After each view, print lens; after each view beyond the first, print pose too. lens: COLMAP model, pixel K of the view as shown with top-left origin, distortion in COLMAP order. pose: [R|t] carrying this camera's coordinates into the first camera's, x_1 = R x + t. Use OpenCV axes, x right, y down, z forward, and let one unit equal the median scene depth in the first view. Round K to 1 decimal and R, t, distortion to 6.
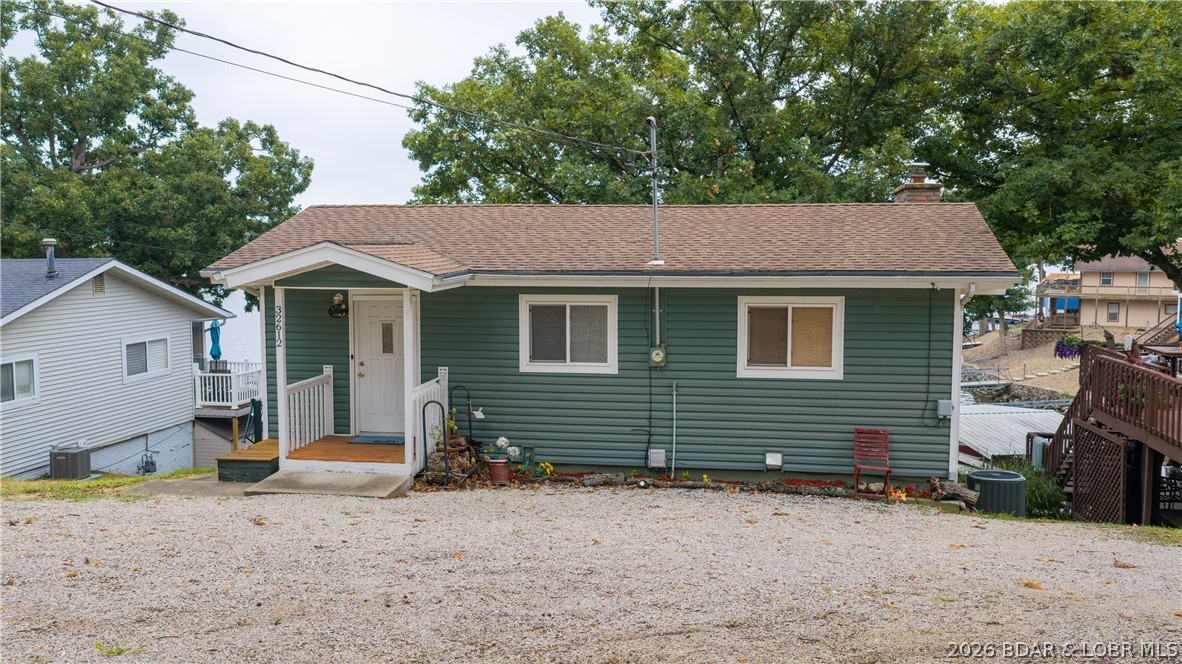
lens RADIAL K [[975.9, 0, 591.0], [0, 975.9, 332.0], [0, 0, 1]] dist [0.038443, -0.092942]
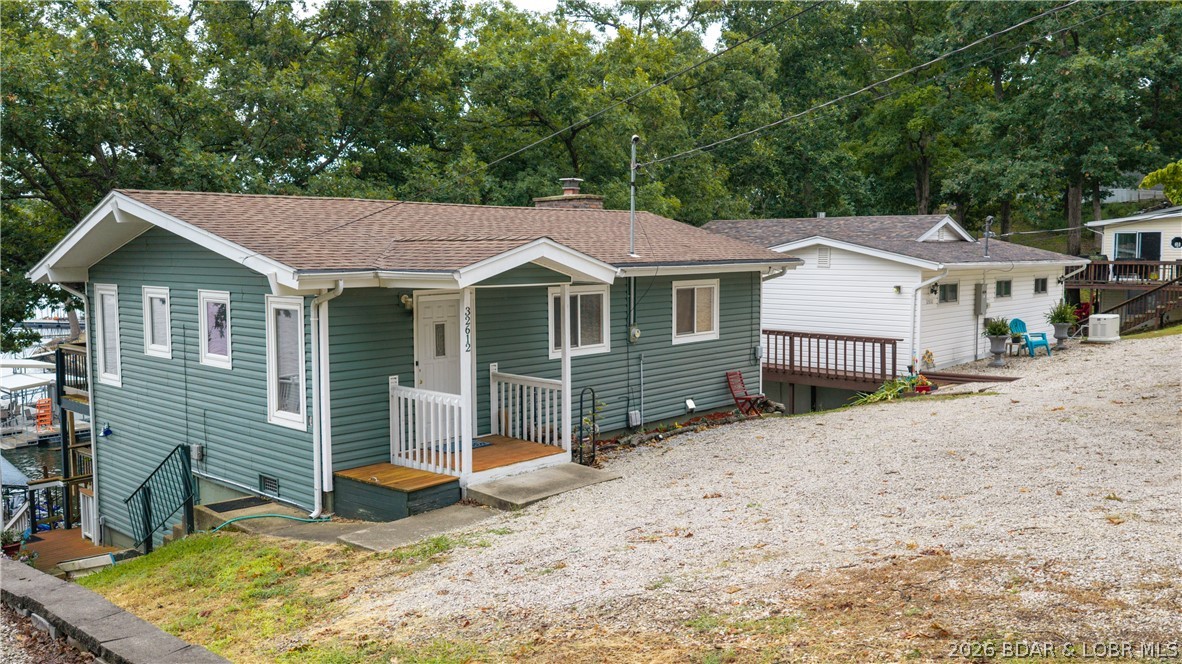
lens RADIAL K [[975.9, 0, 591.0], [0, 975.9, 332.0], [0, 0, 1]] dist [0.038443, -0.092942]
pose [[0.549229, -0.076223, 0.832189, -0.973647], [0.076608, 0.996231, 0.040689, -0.030501], [-0.832153, 0.041405, 0.552998, 0.380428]]
